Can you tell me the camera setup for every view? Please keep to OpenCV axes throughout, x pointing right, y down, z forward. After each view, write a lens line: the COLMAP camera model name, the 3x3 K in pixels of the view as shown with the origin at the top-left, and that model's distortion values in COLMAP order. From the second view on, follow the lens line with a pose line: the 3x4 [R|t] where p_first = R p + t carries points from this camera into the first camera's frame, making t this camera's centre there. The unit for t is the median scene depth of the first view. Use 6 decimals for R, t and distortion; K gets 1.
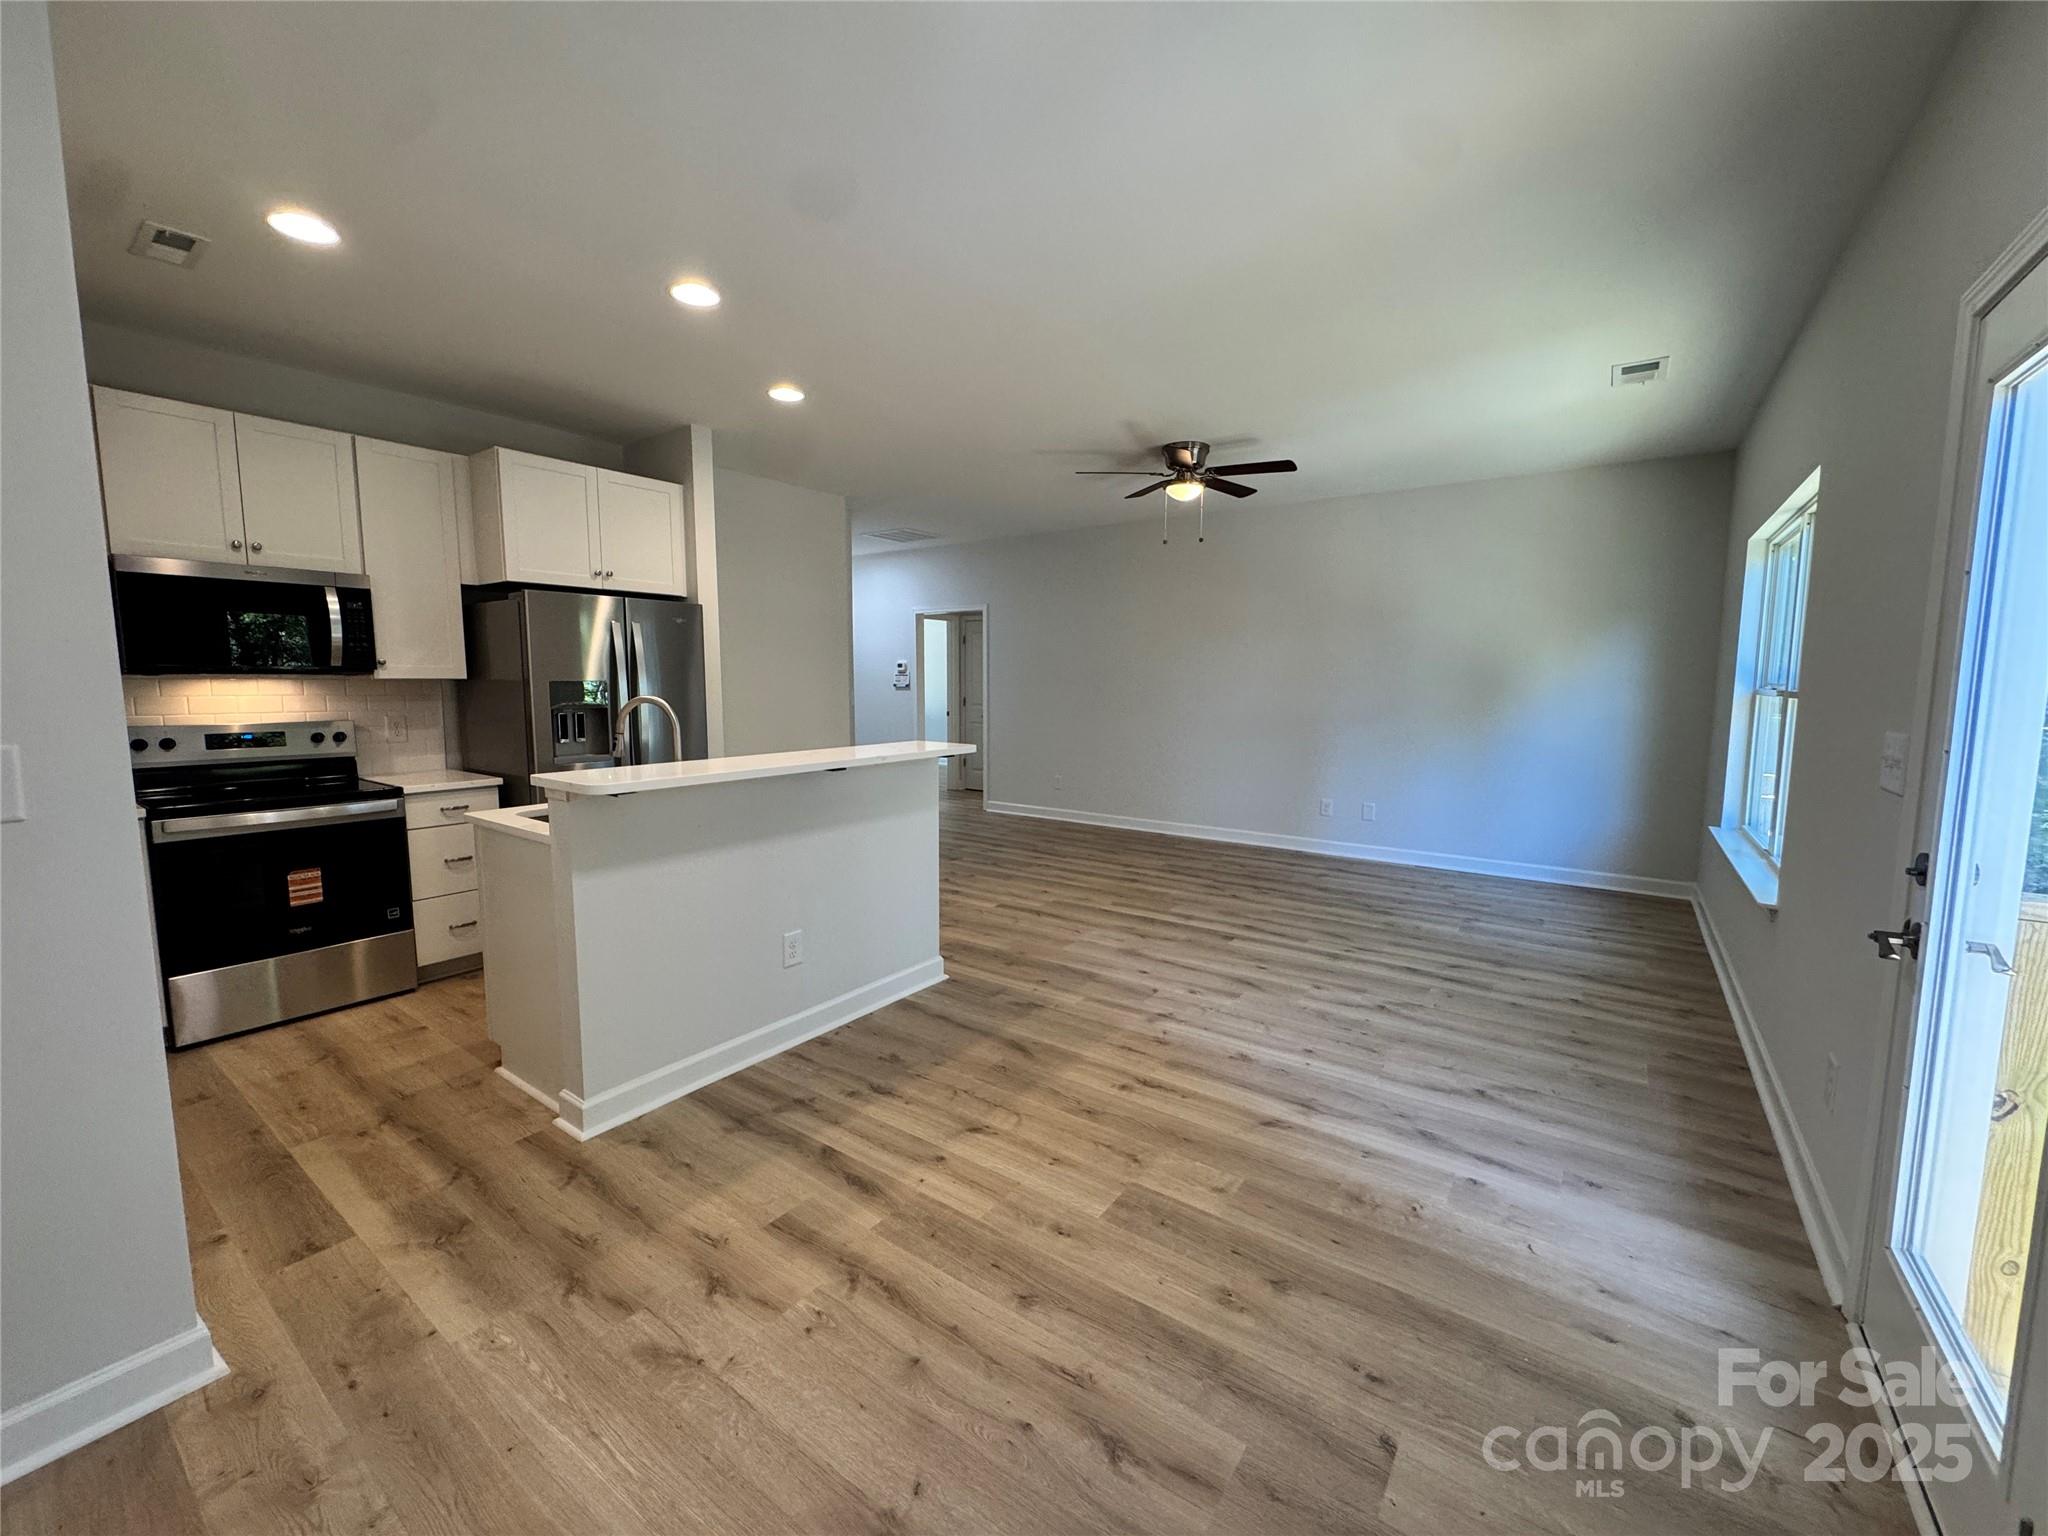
lens RADIAL K [[814.0, 0, 1021.8], [0, 814.0, 767.4], [0, 0, 1]] dist [-0.001325, -0.000158]
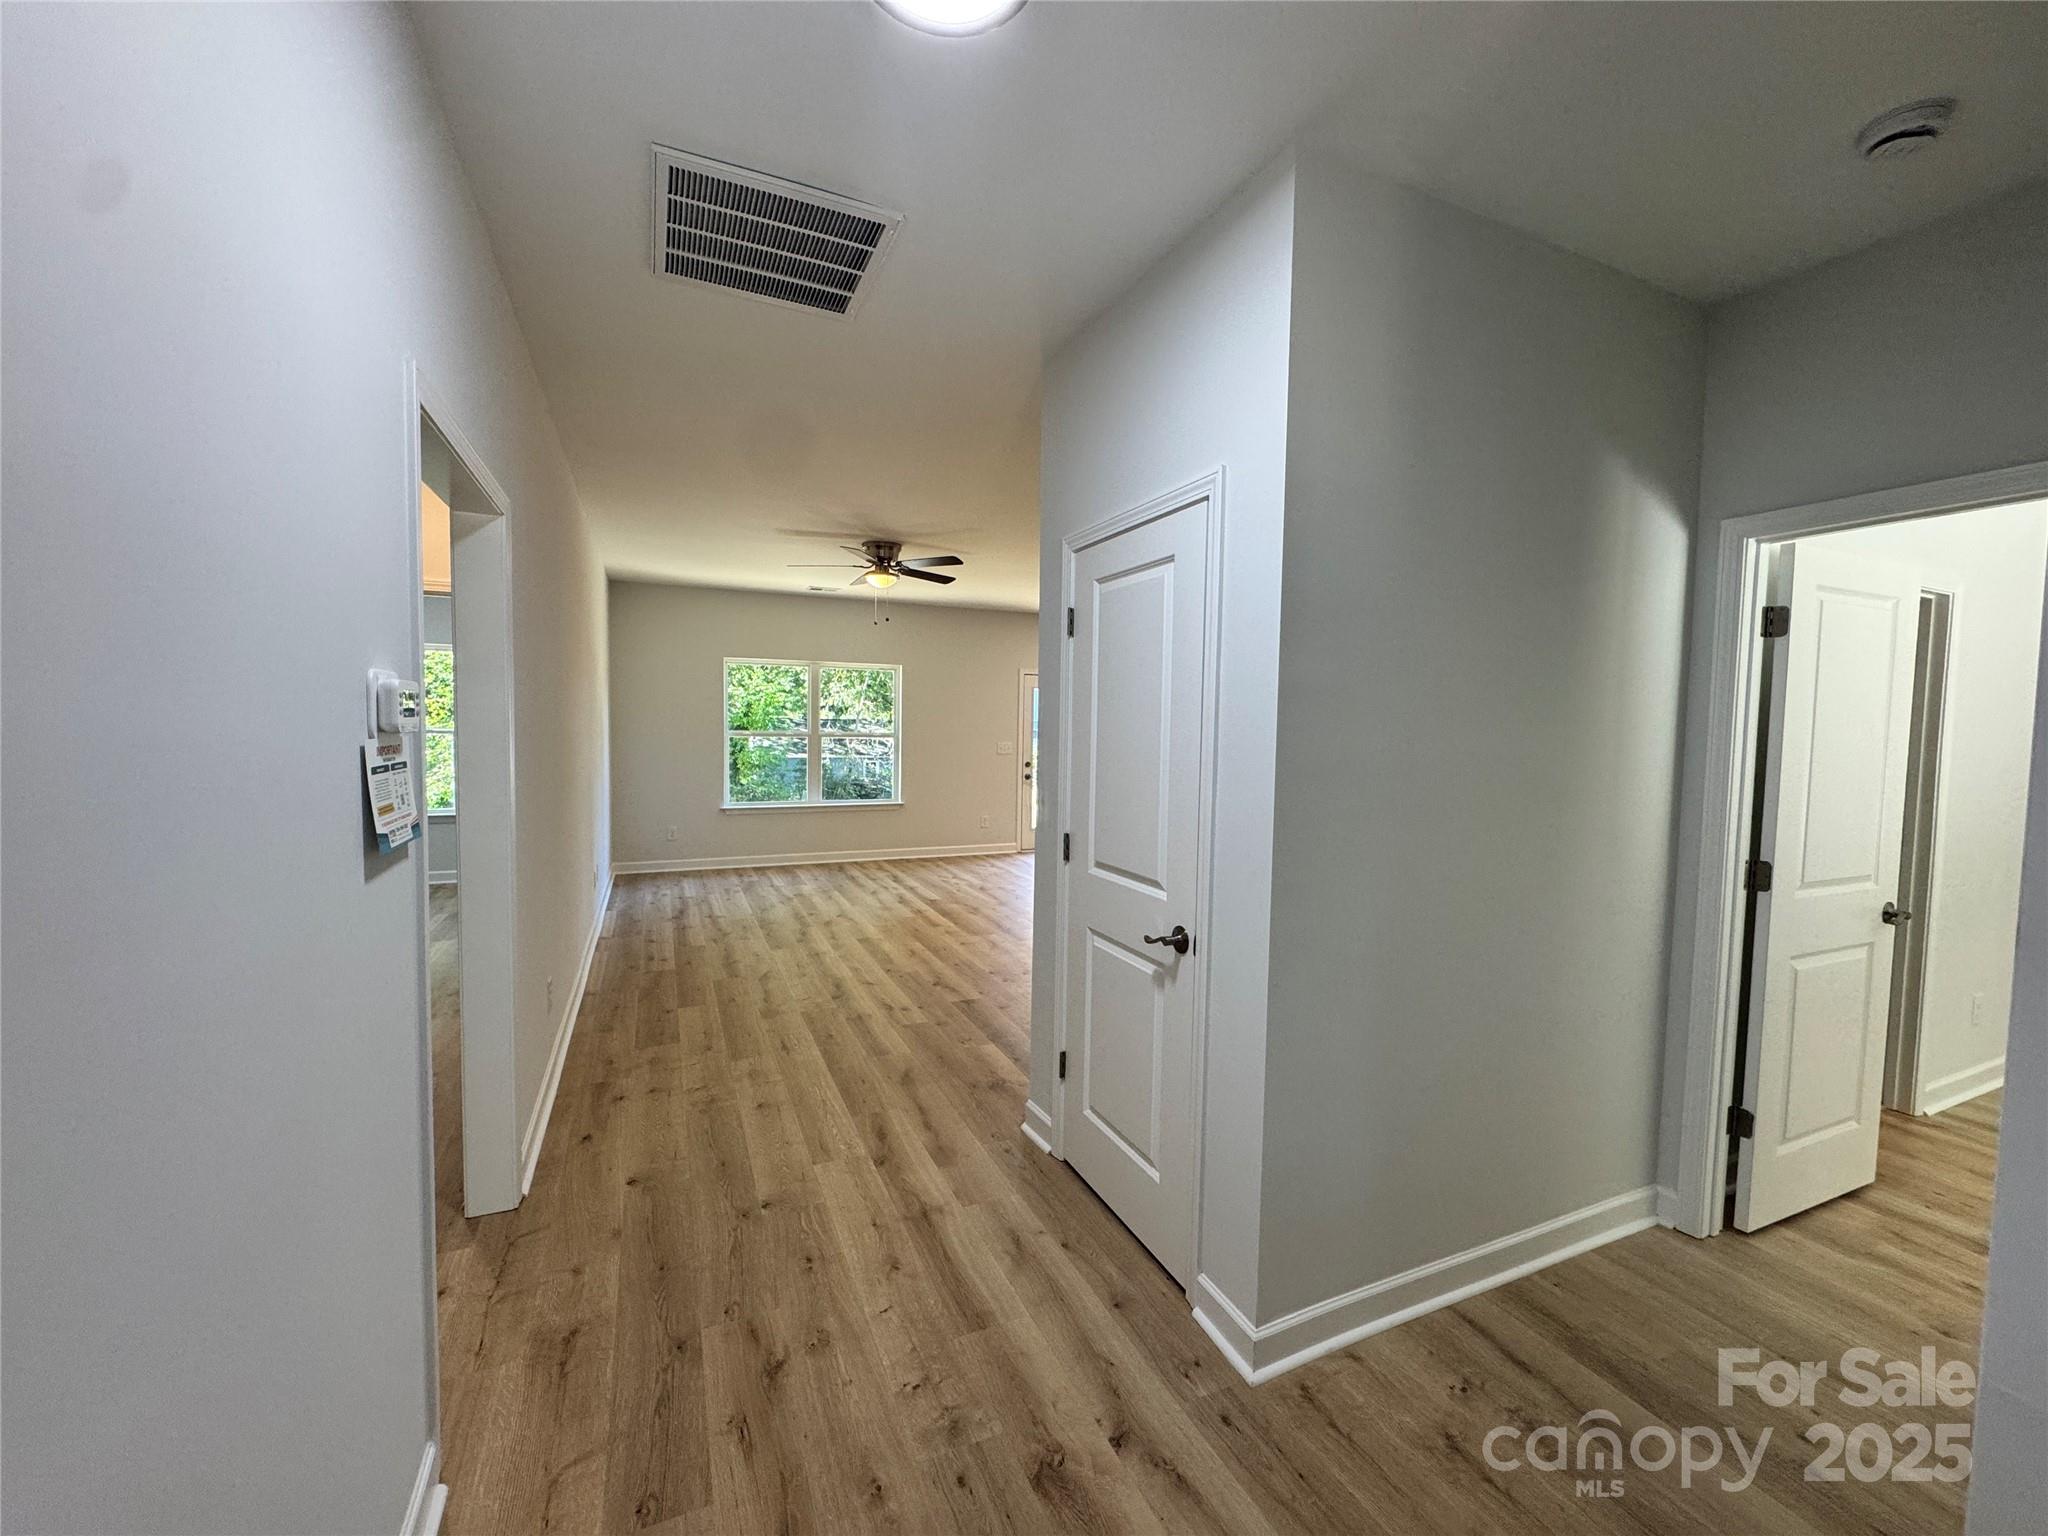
lens RADIAL K [[814.0, 0, 1021.8], [0, 814.0, 767.4], [0, 0, 1]] dist [-0.001325, -0.000158]
pose [[-0.865089, -0.045902, 0.499514, -0.832327], [0.034411, 0.988028, 0.150389, -0.341008], [-0.500437, 0.147289, -0.853153, 2.773321]]
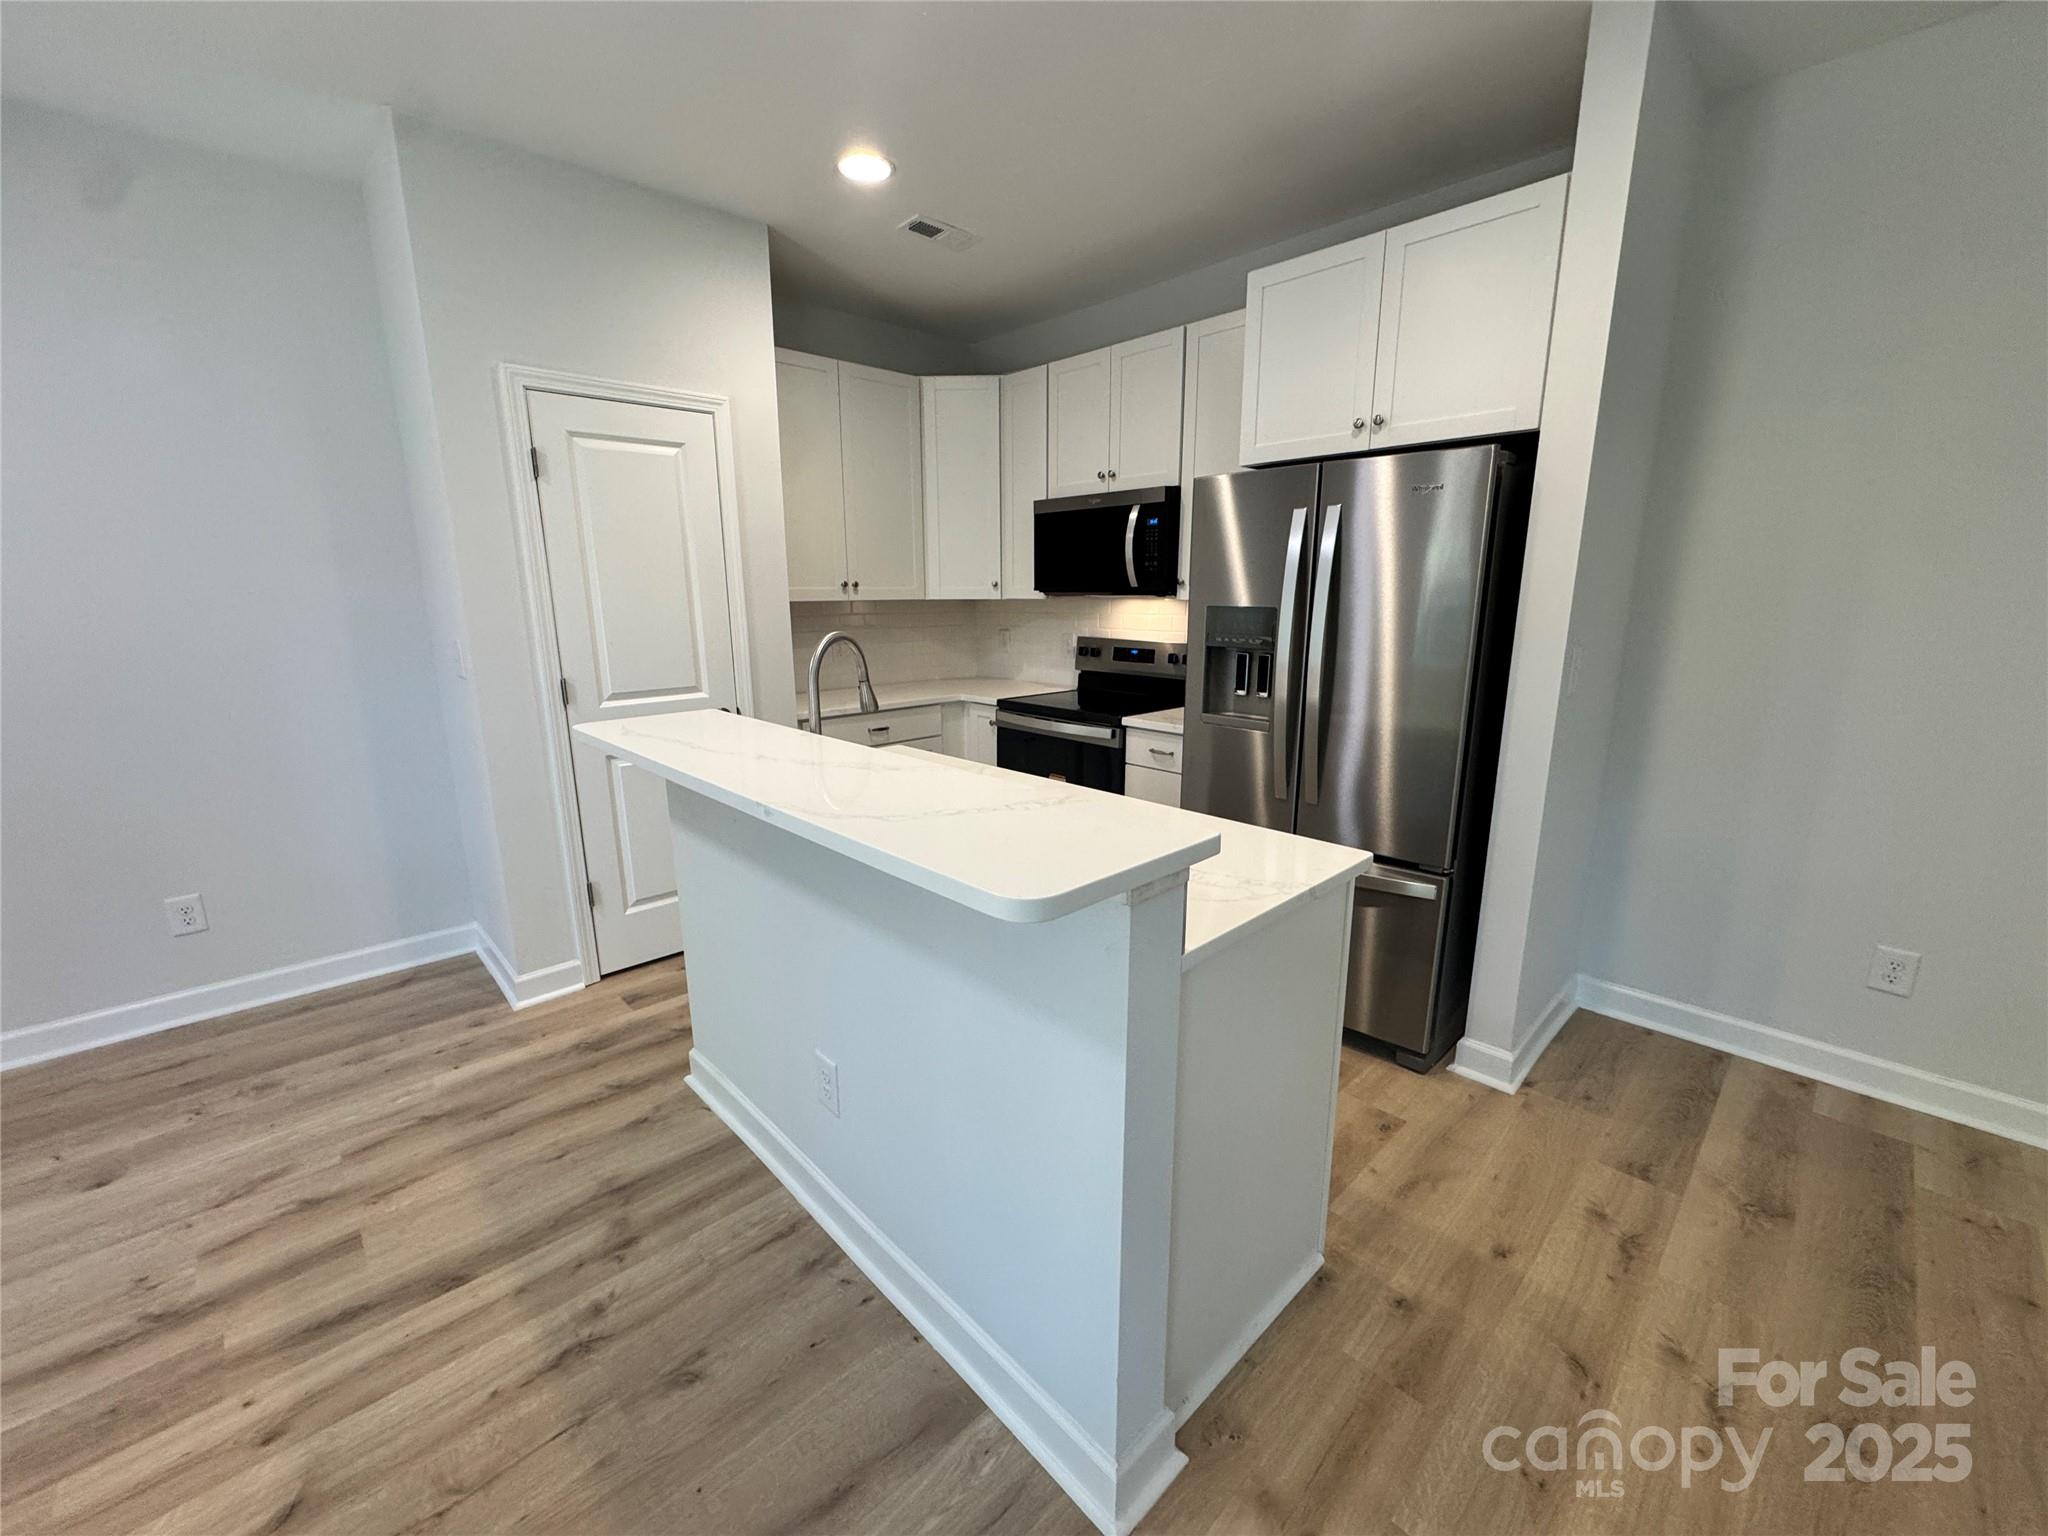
lens RADIAL K [[814.0, 0, 1021.8], [0, 814.0, 767.4], [0, 0, 1]] dist [-0.001325, -0.000158]
pose [[-0.183978, 0.209200, -0.960410, 0.180278], [-0.104097, 0.967447, 0.230674, -0.126965], [0.977403, 0.142414, -0.156212, 1.055653]]
